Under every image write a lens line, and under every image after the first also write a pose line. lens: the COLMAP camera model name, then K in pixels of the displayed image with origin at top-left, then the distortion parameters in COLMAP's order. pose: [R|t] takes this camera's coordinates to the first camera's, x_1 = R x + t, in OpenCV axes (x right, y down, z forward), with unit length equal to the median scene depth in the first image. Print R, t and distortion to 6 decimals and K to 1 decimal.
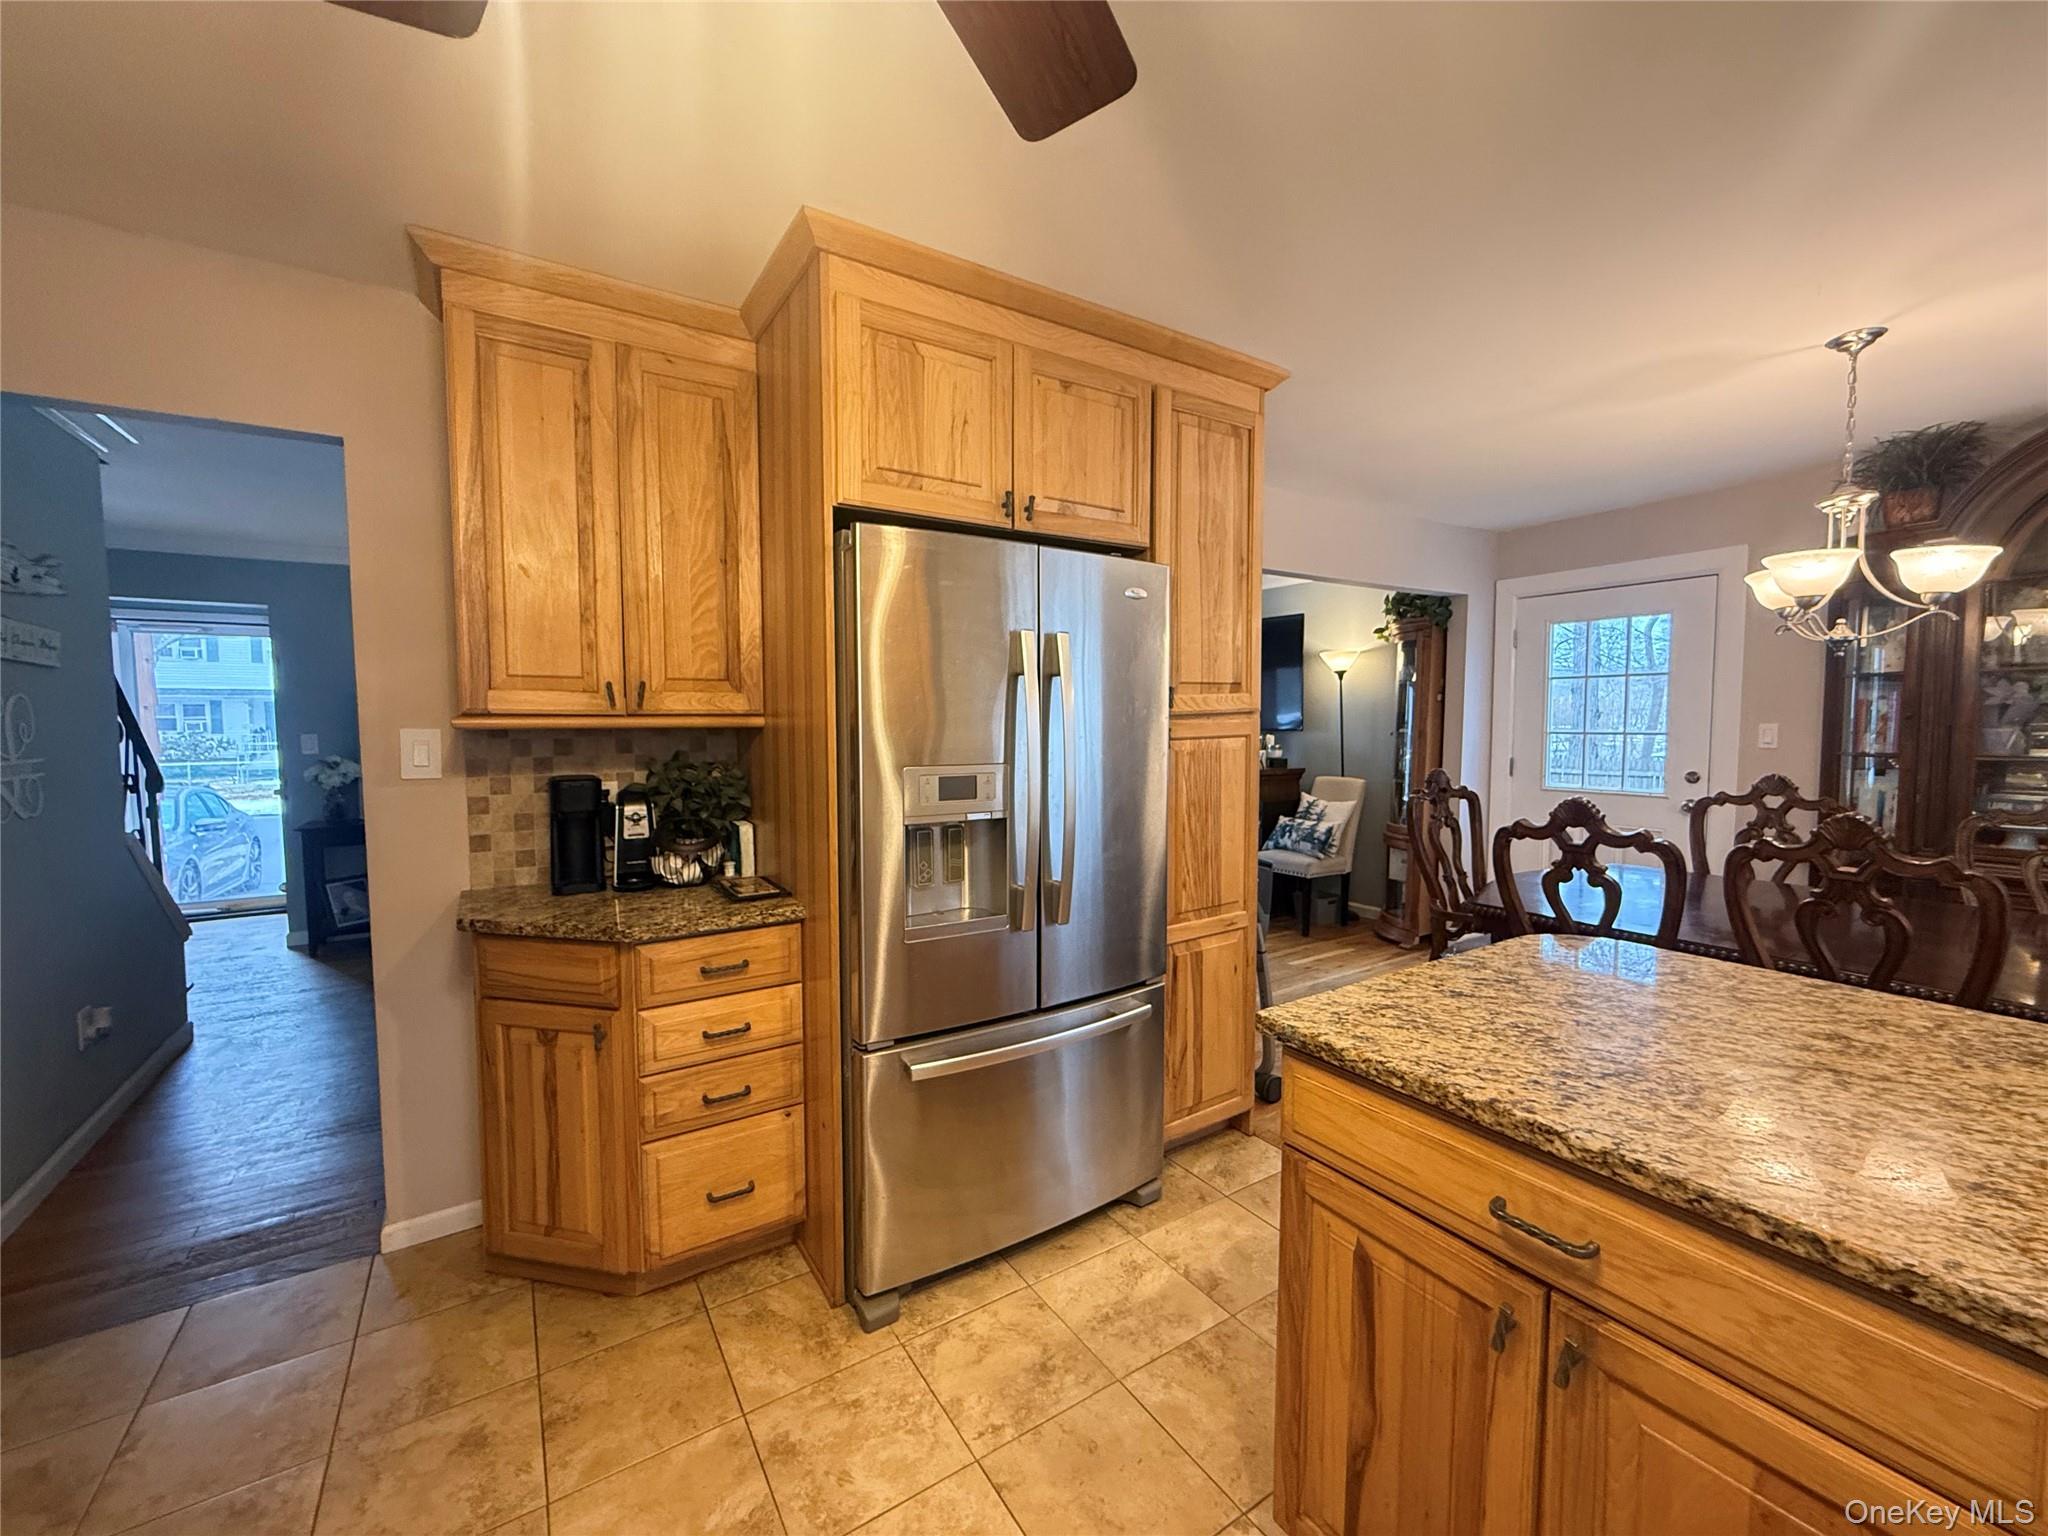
lens RADIAL K [[817.9, 0, 1018.8], [0, 817.9, 767.4], [0, 0, 1]] dist [-0.000673, 0.000299]
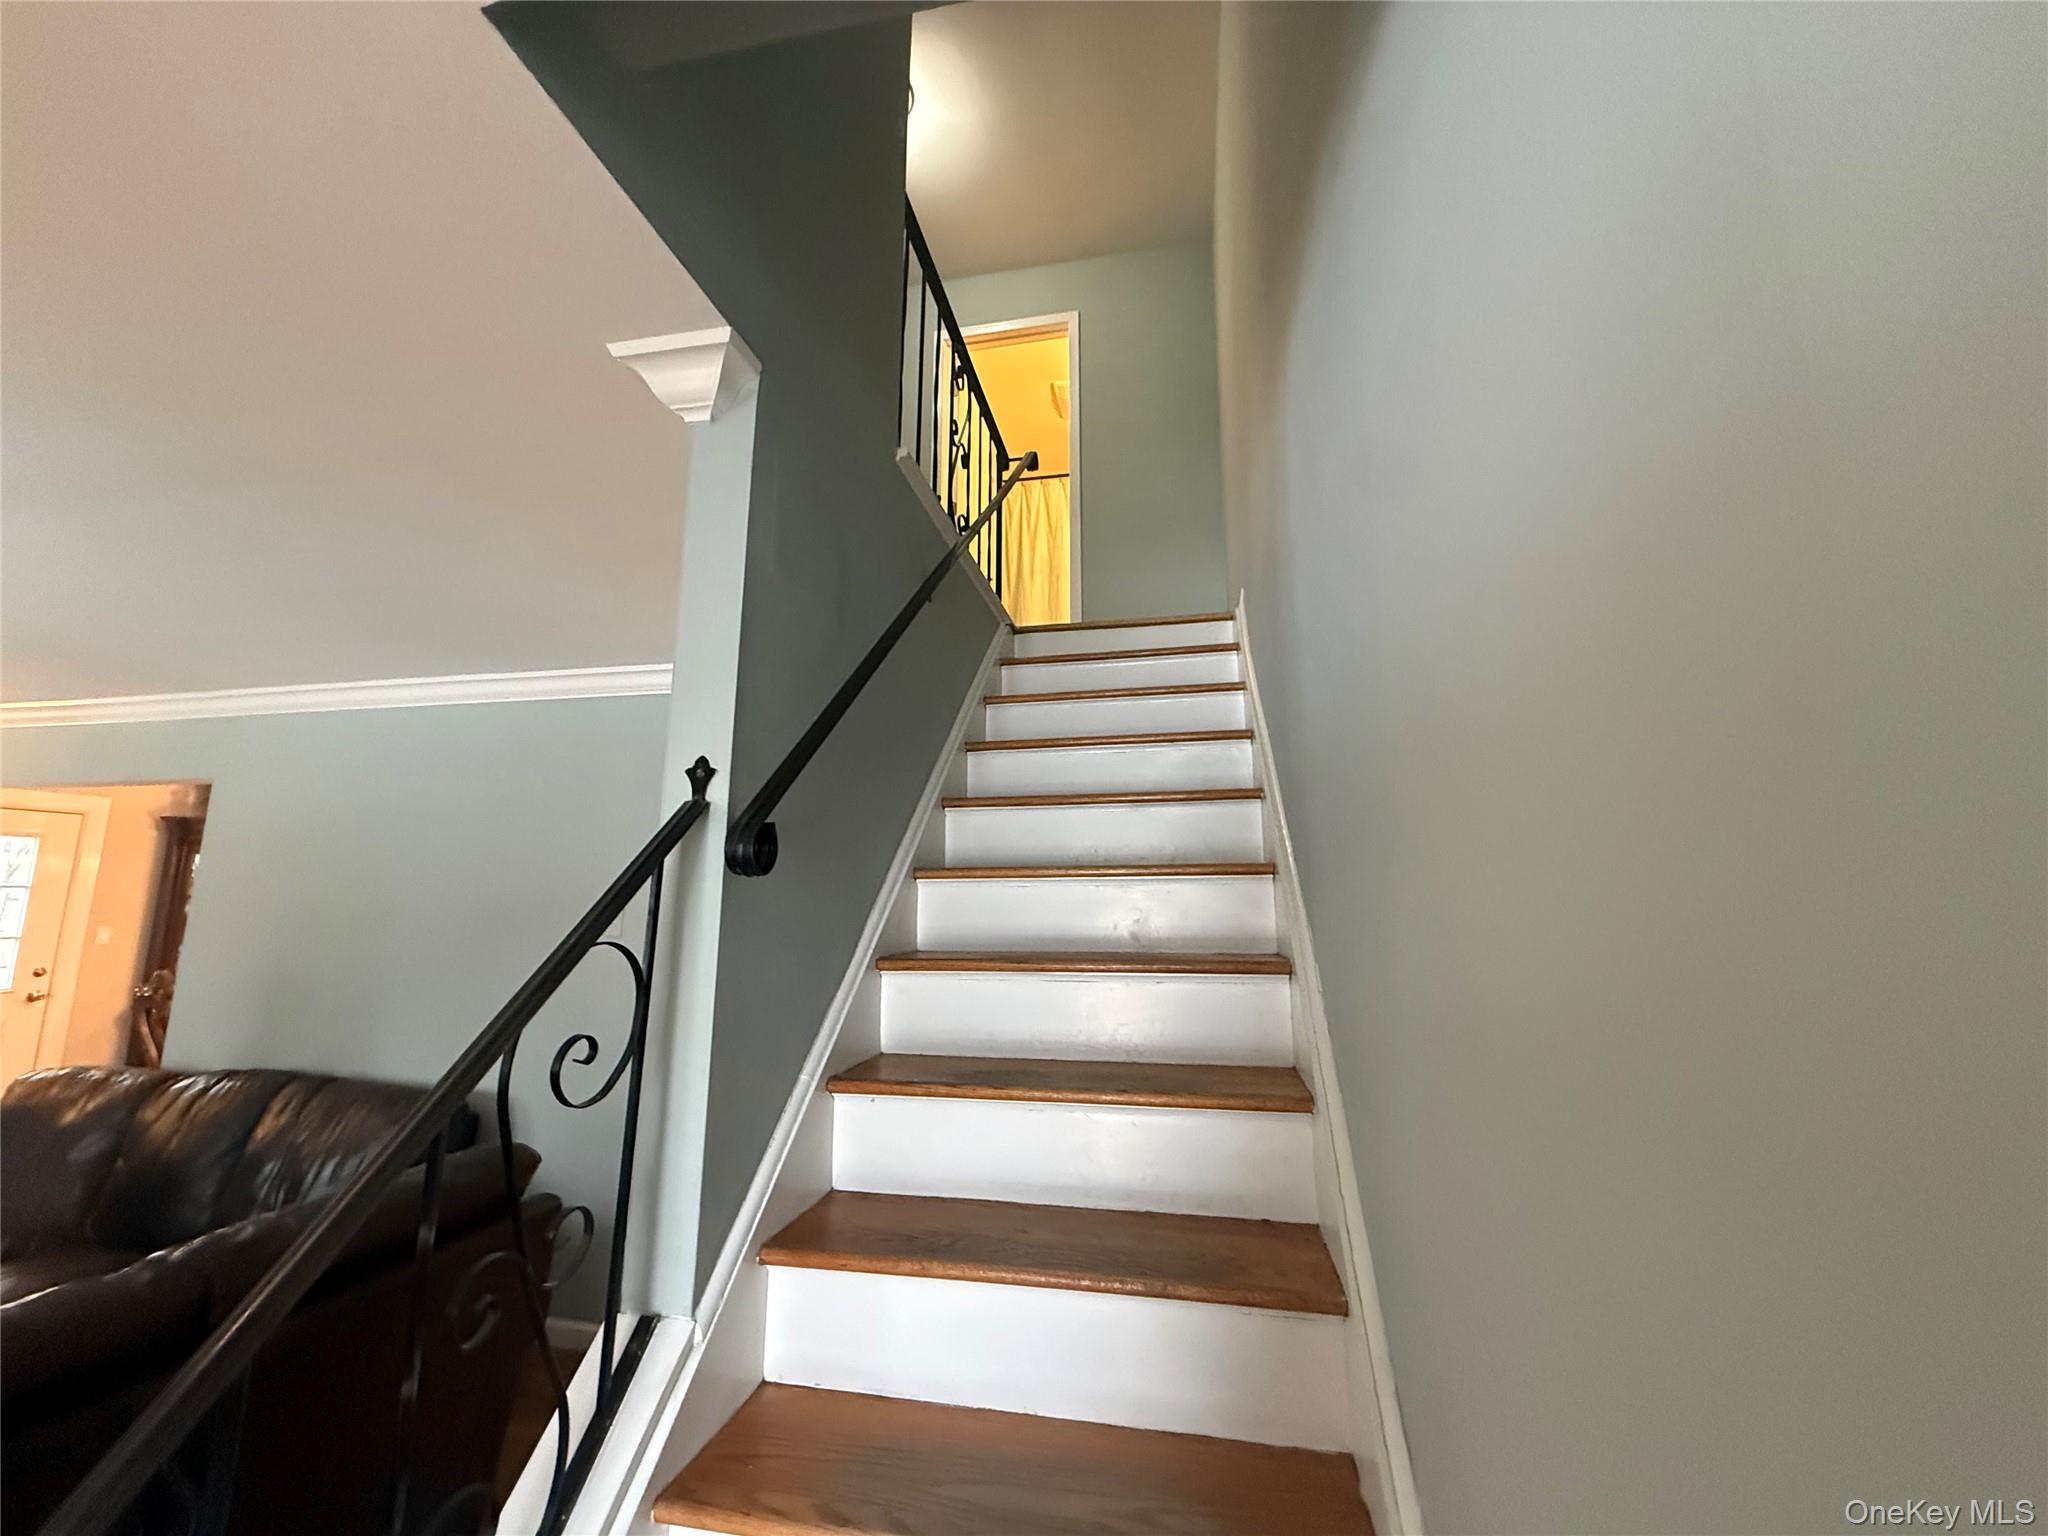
lens RADIAL K [[817.9, 0, 1018.8], [0, 817.9, 767.4], [0, 0, 1]] dist [-0.000673, 0.000299]
pose [[-0.718002, 0.112137, 0.686948, -3.493489], [0.038499, 0.991824, -0.121665, -0.272005], [-0.694975, -0.060909, -0.716449, 2.696432]]
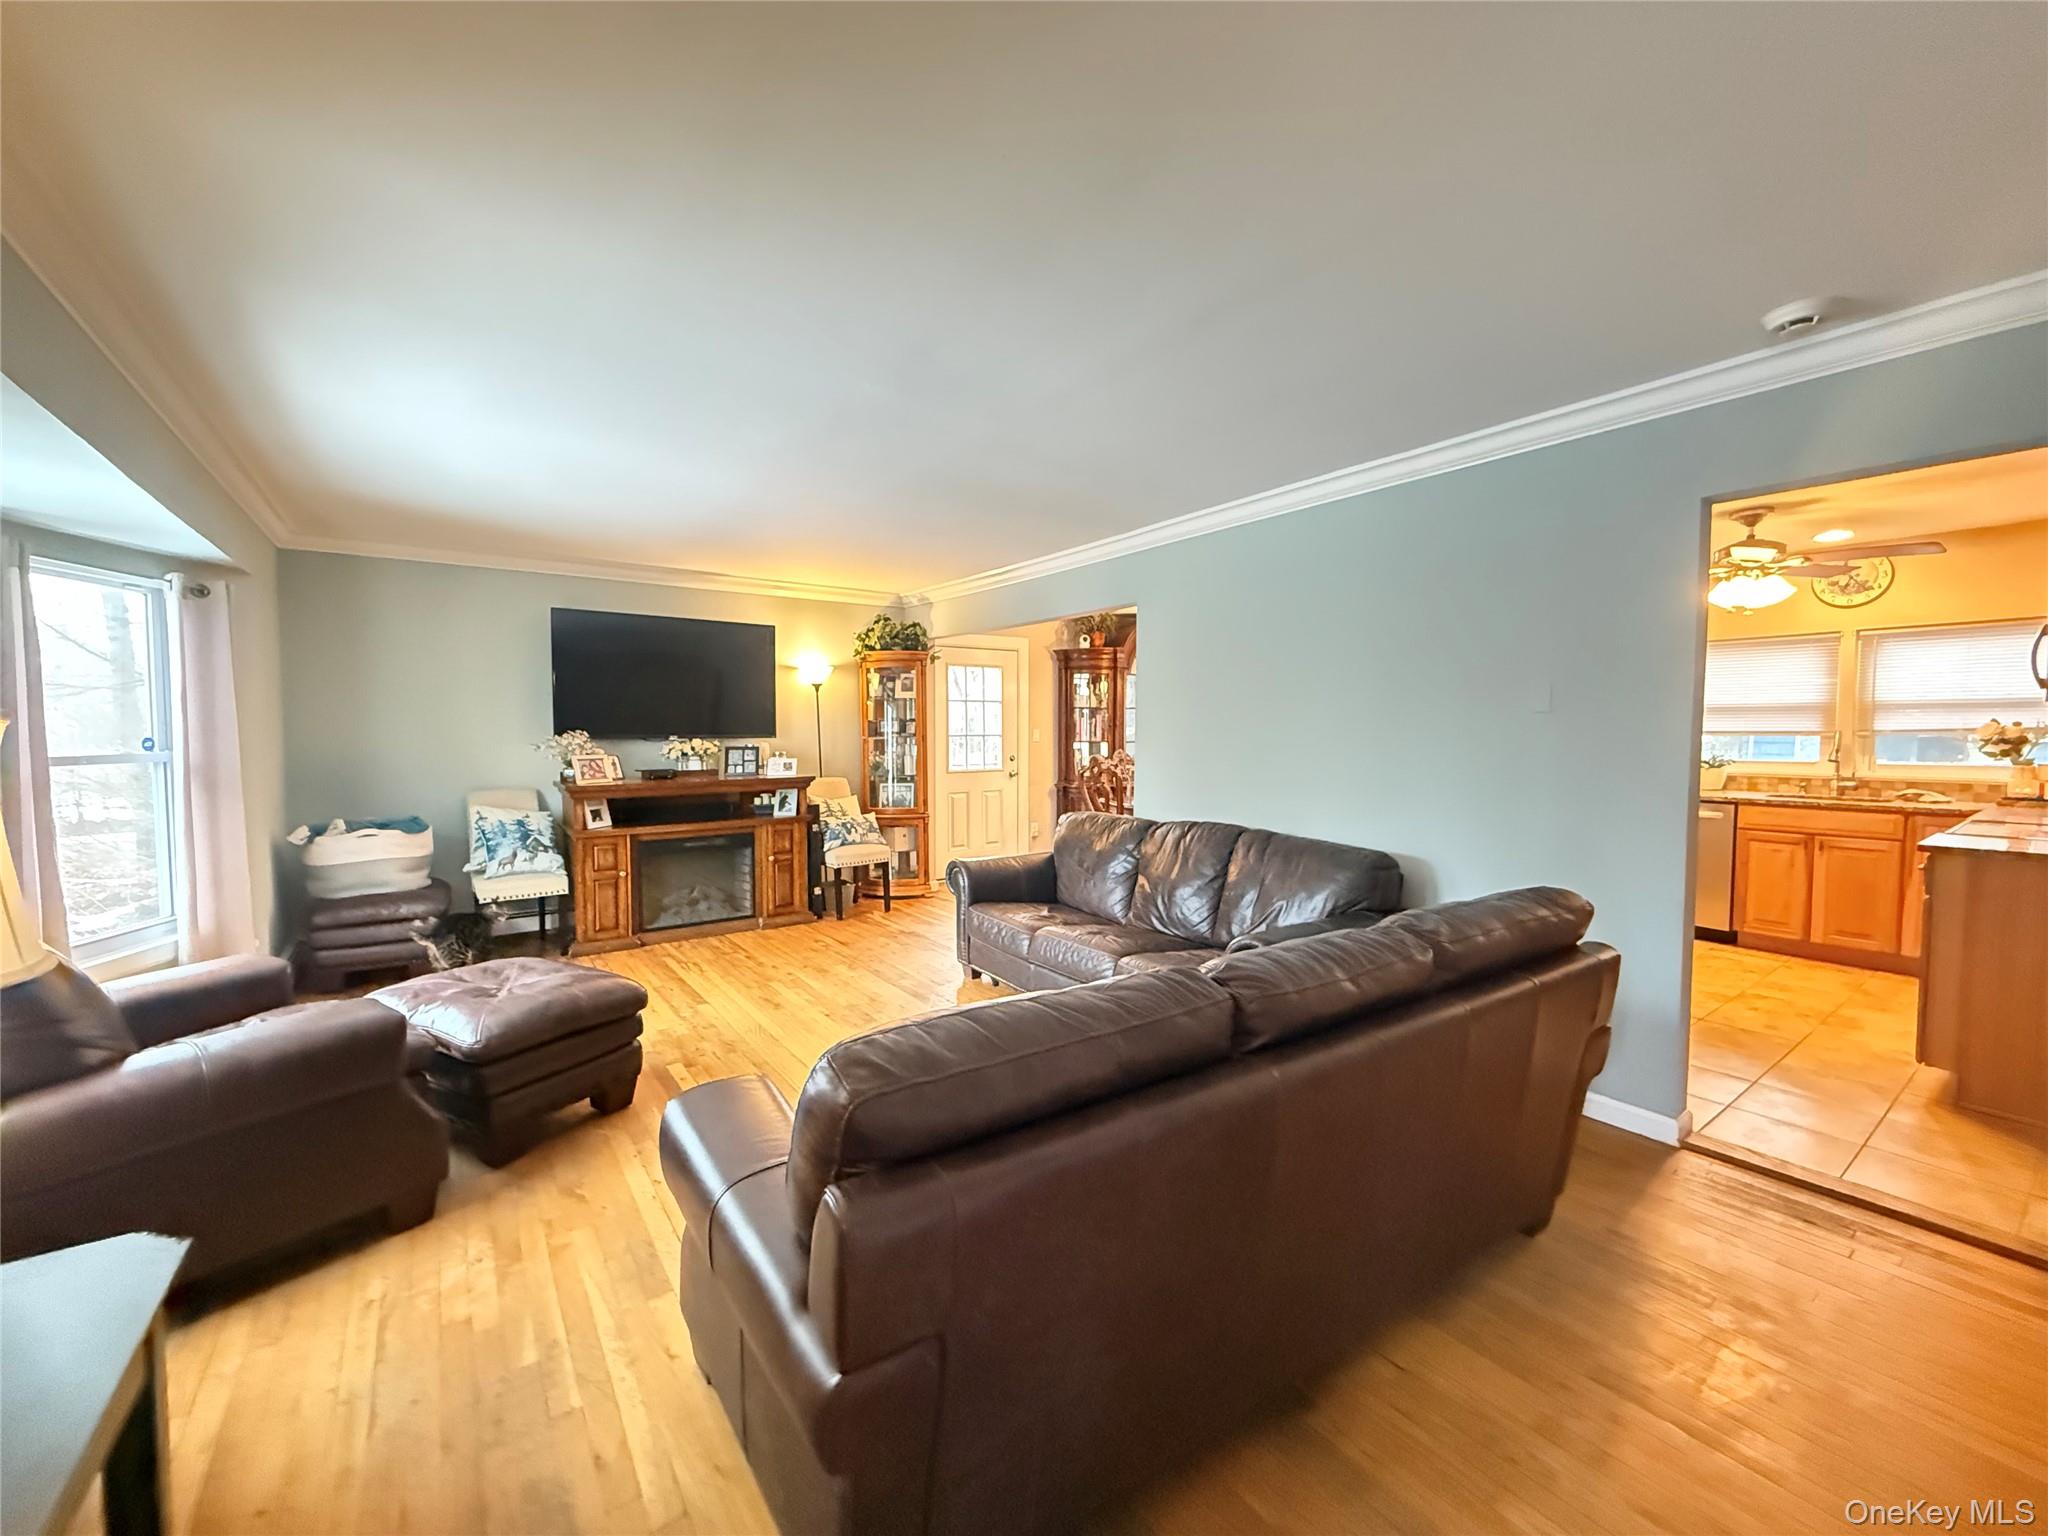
lens RADIAL K [[817.9, 0, 1018.8], [0, 817.9, 767.4], [0, 0, 1]] dist [-0.000673, 0.000299]
pose [[-0.053192, -0.043728, 0.997626, -3.154838], [0.062927, 0.996908, 0.047052, -0.164800], [-0.996600, 0.065280, -0.050276, 3.328106]]
